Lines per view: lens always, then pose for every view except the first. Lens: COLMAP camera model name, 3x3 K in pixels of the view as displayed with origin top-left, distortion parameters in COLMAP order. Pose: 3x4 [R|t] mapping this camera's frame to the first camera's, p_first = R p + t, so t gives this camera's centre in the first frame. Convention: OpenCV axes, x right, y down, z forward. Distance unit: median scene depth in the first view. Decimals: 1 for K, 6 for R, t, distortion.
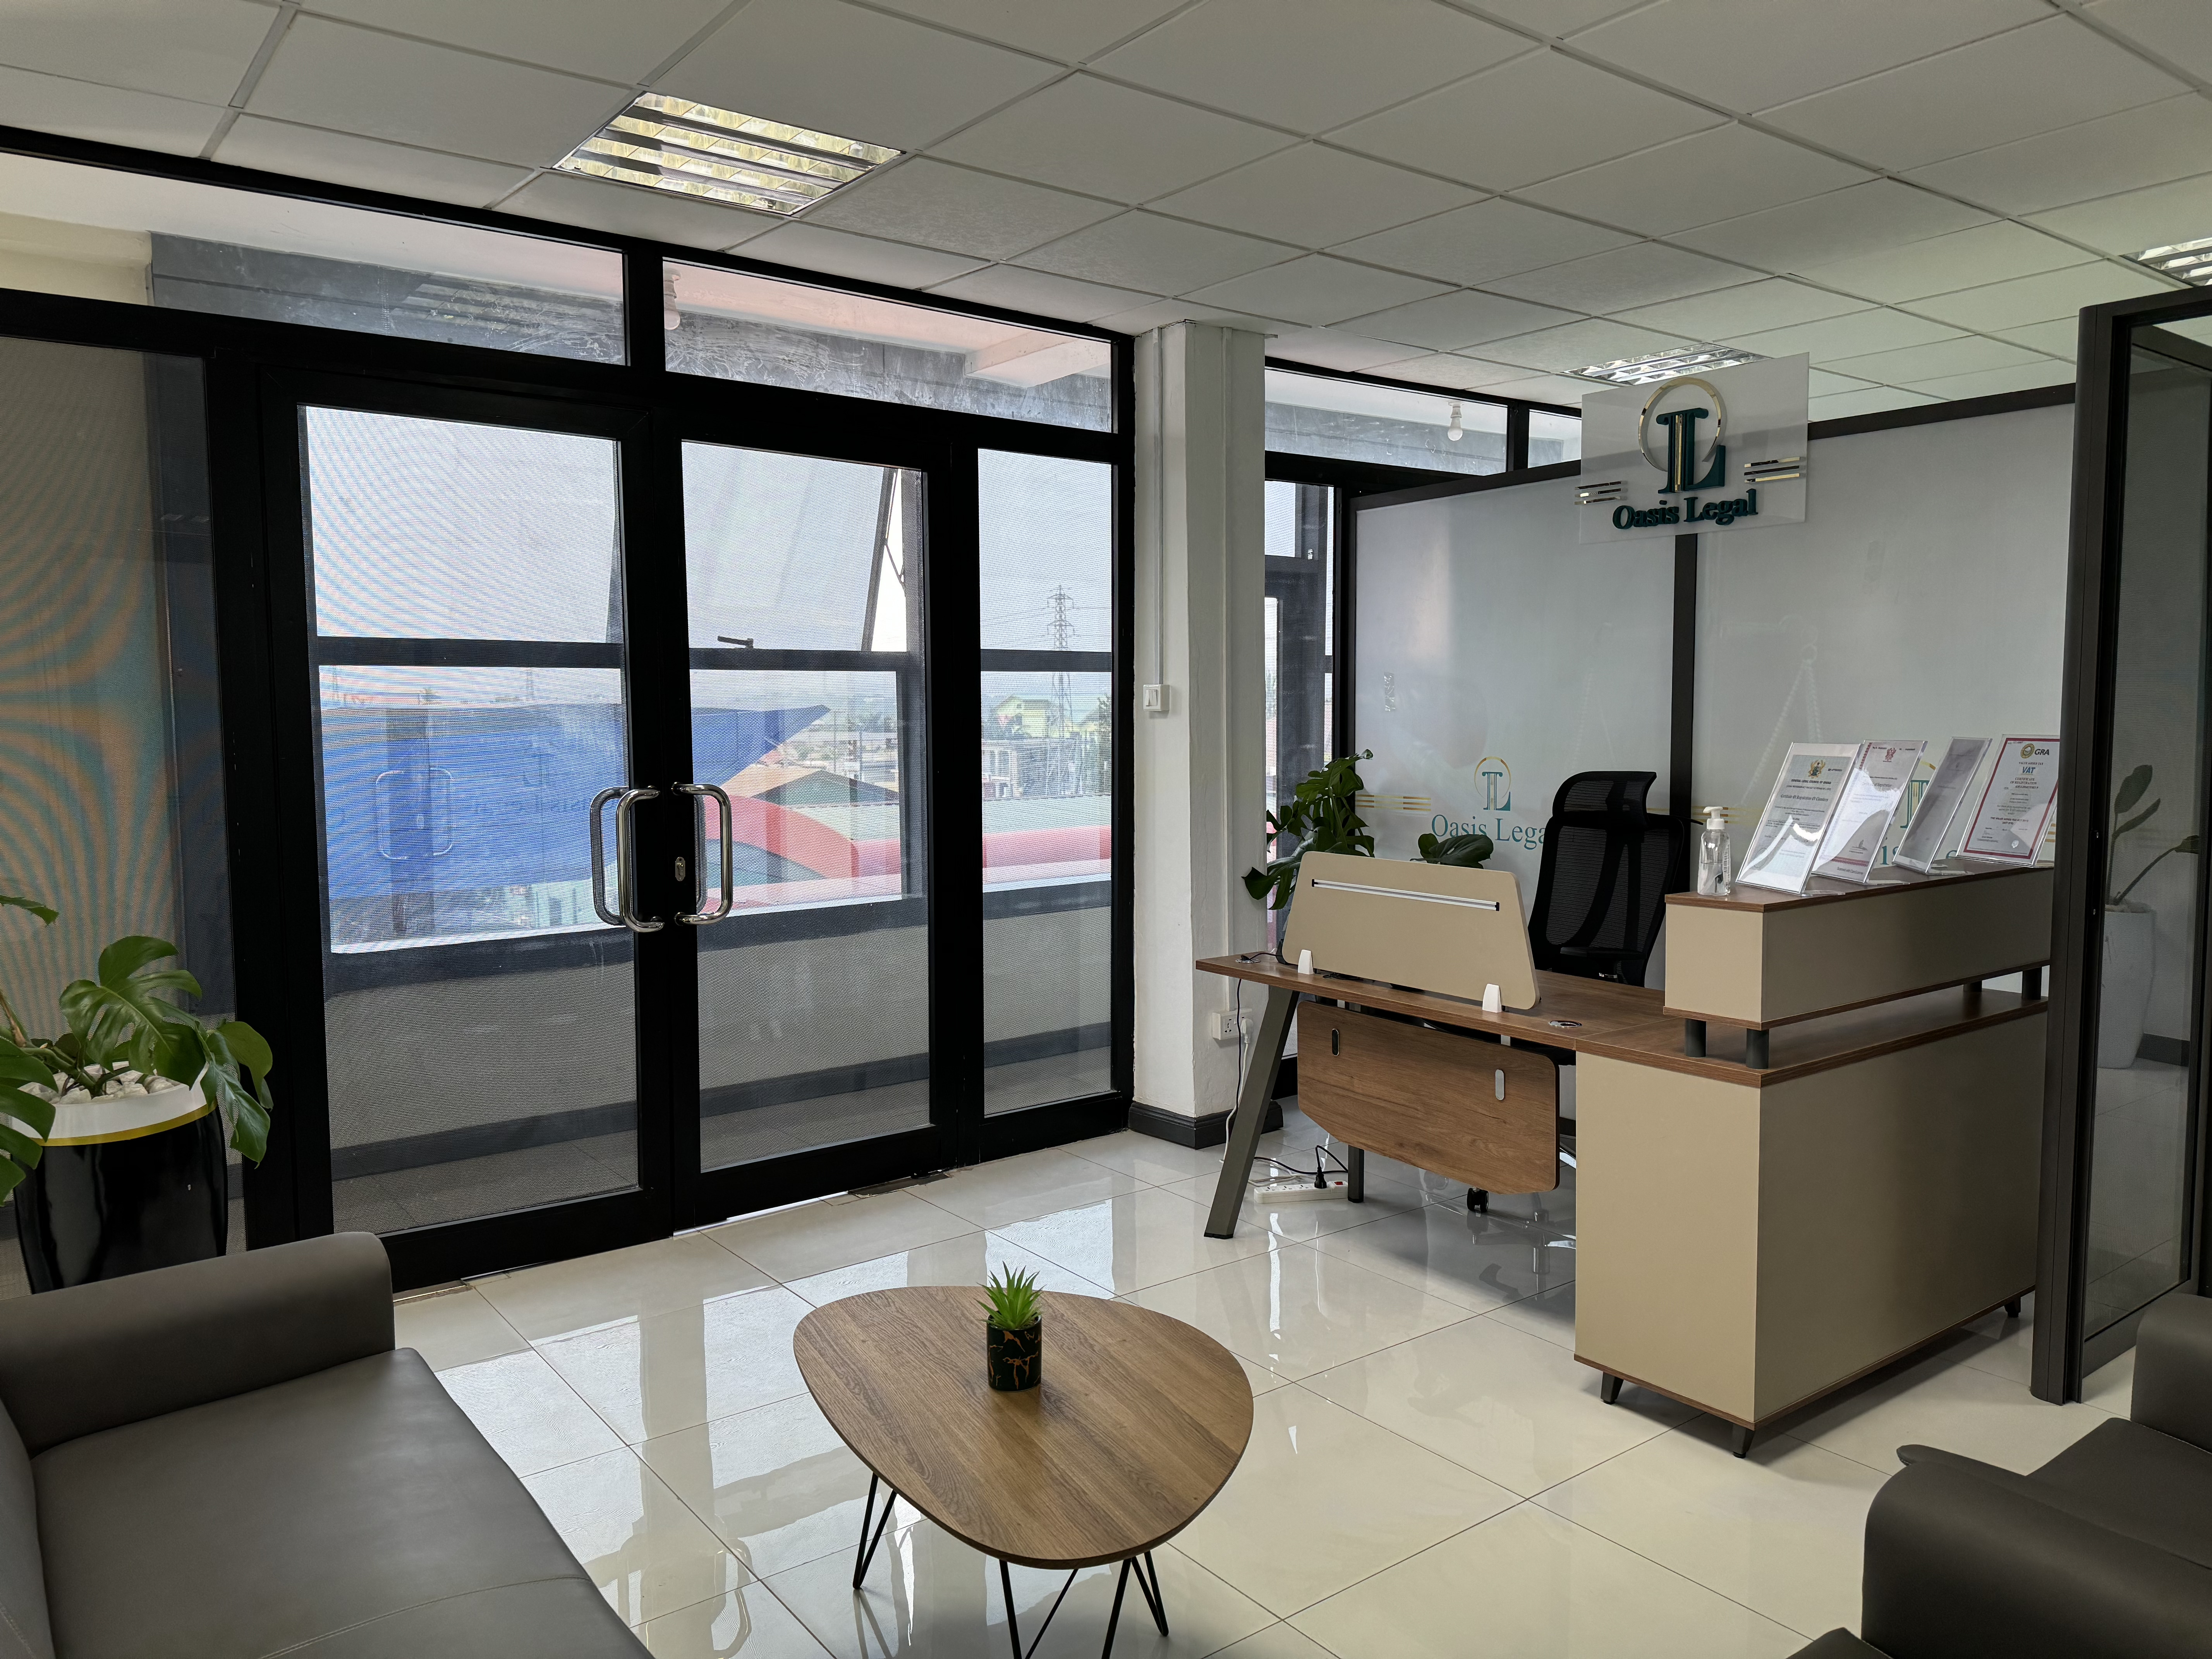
lens RADIAL K [[1541.6, 0, 1098.8], [0, 1541.6, 823.8], [0, 0, 1]] dist [0.049974, -0.054834]
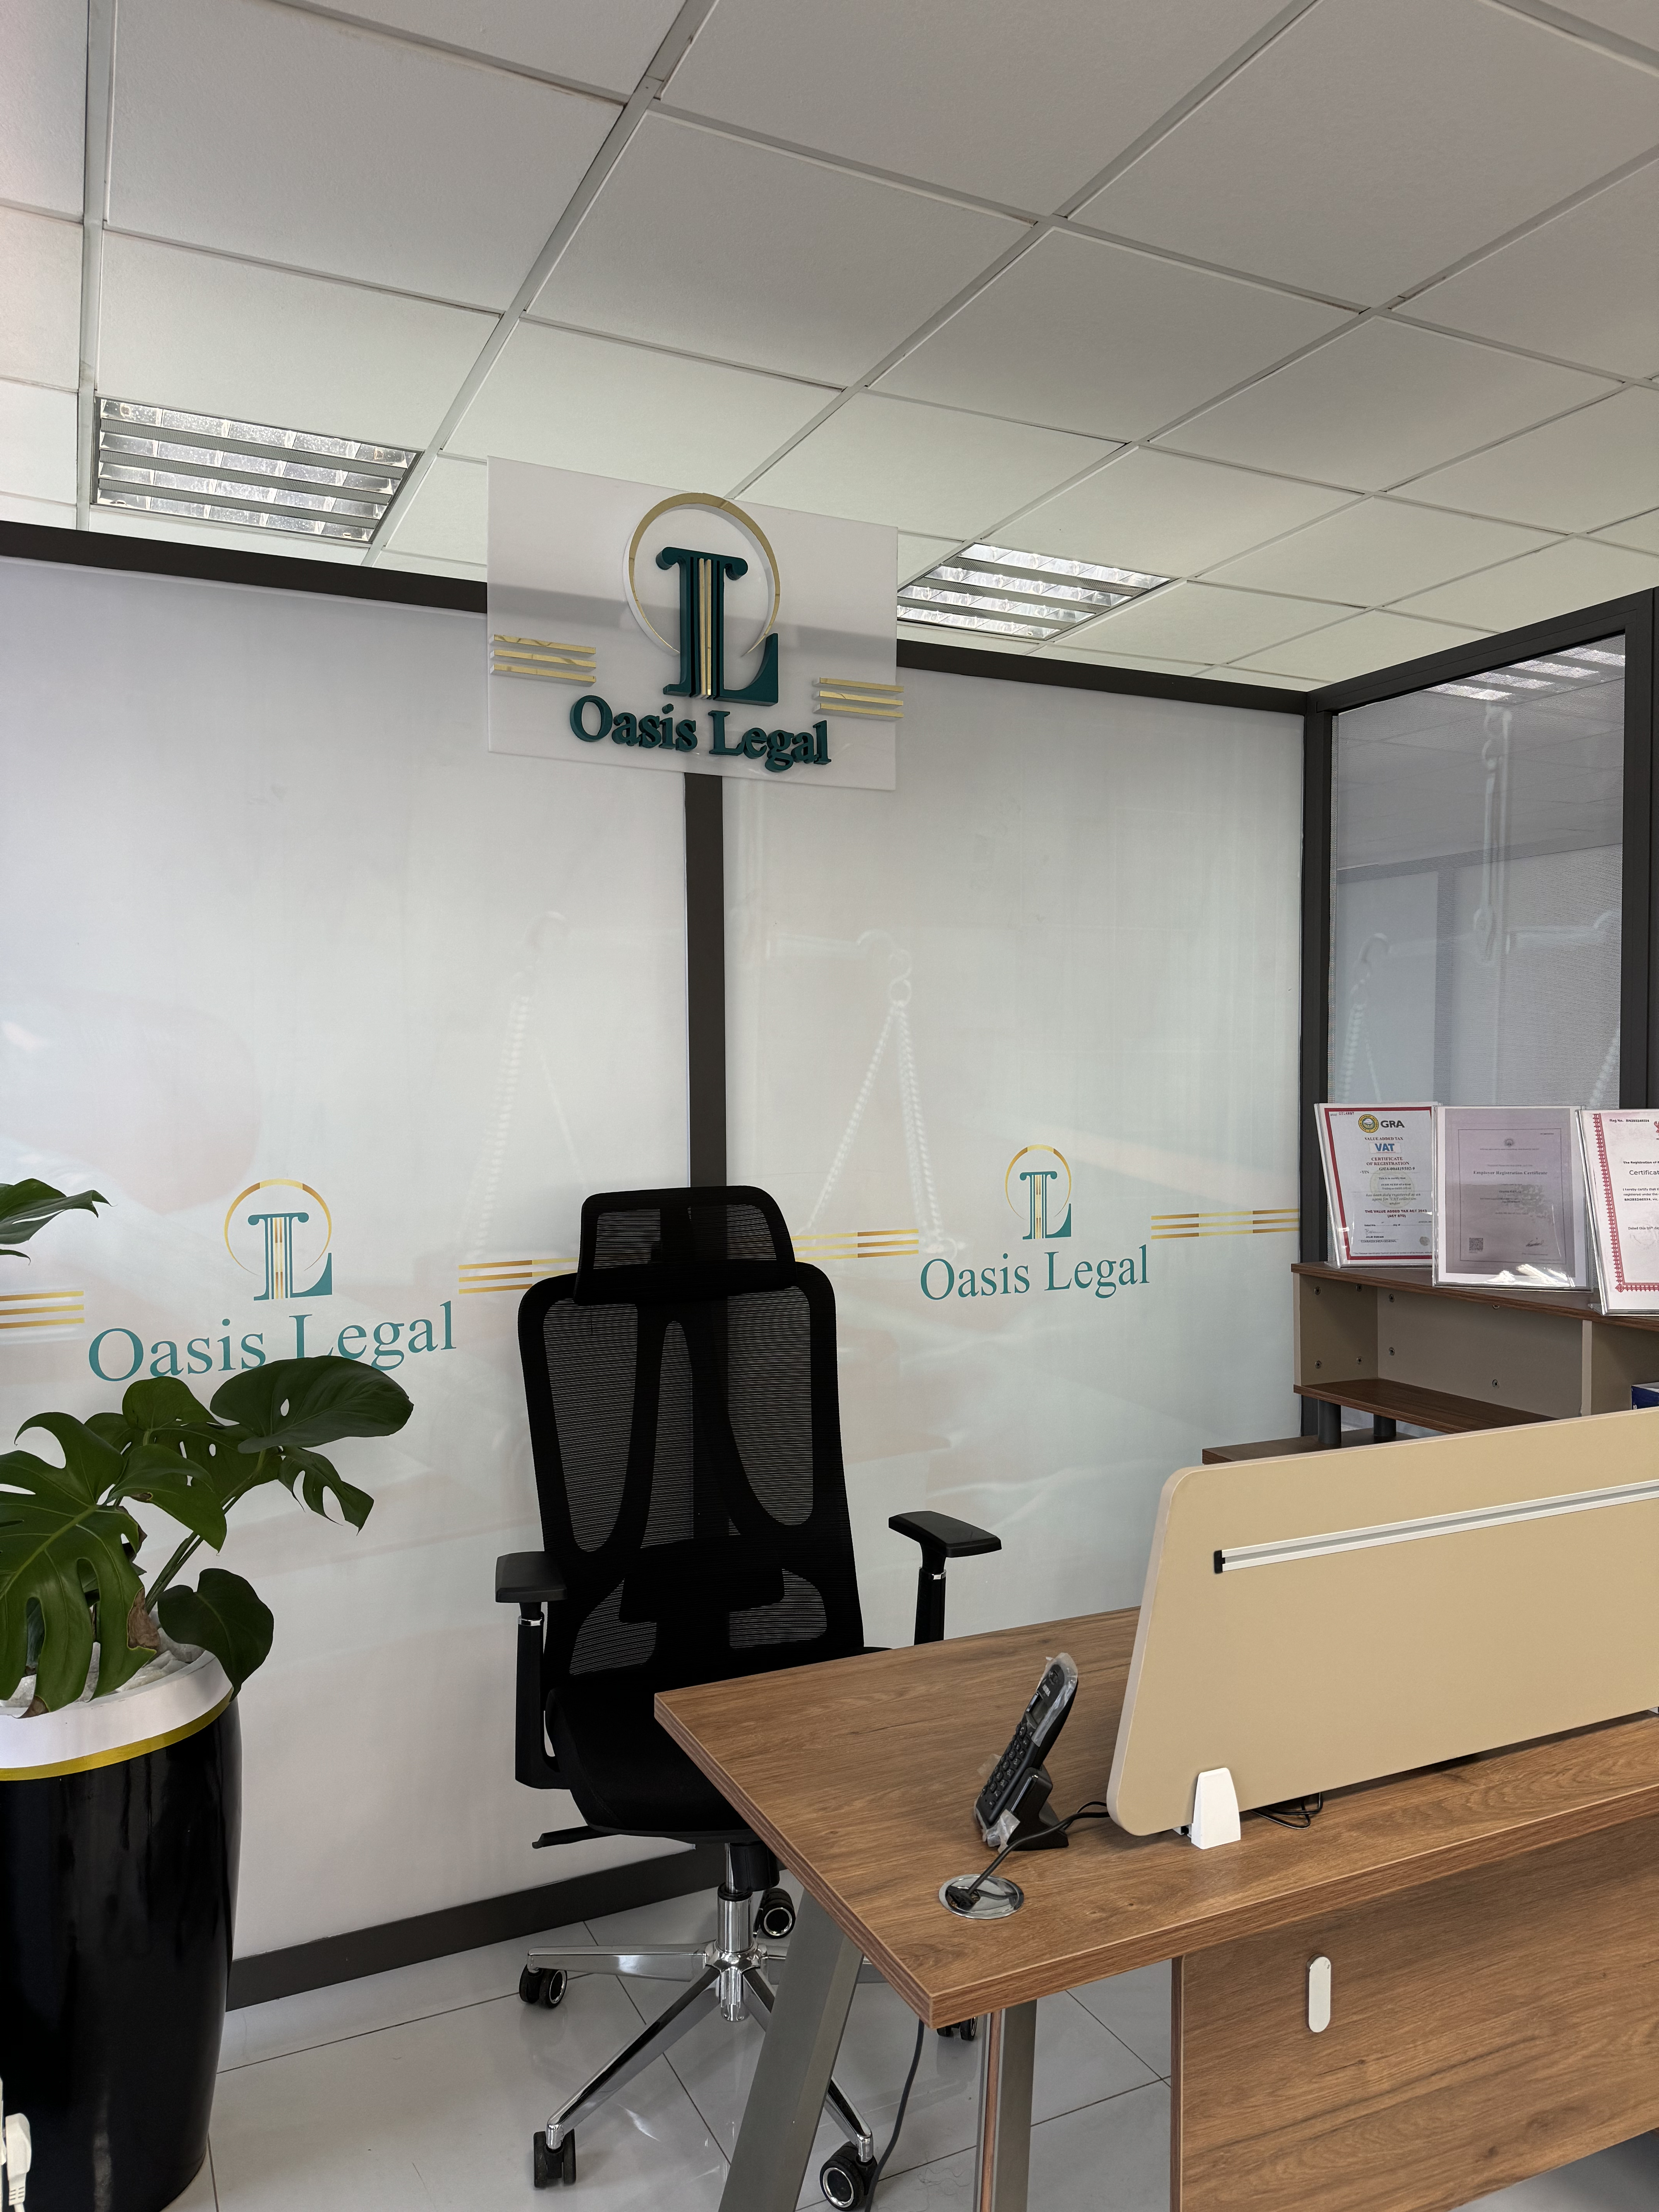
lens RADIAL K [[1541.6, 0, 826.8], [0, 1541.6, 1116.9], [0, 0, 1]] dist [0.049974, -0.054834]
pose [[0.192454, -0.020570, 0.981090, -0.182186], [0.079772, 0.996799, 0.005251, -0.059403], [-0.978058, 0.077253, 0.193479, 0.865473]]
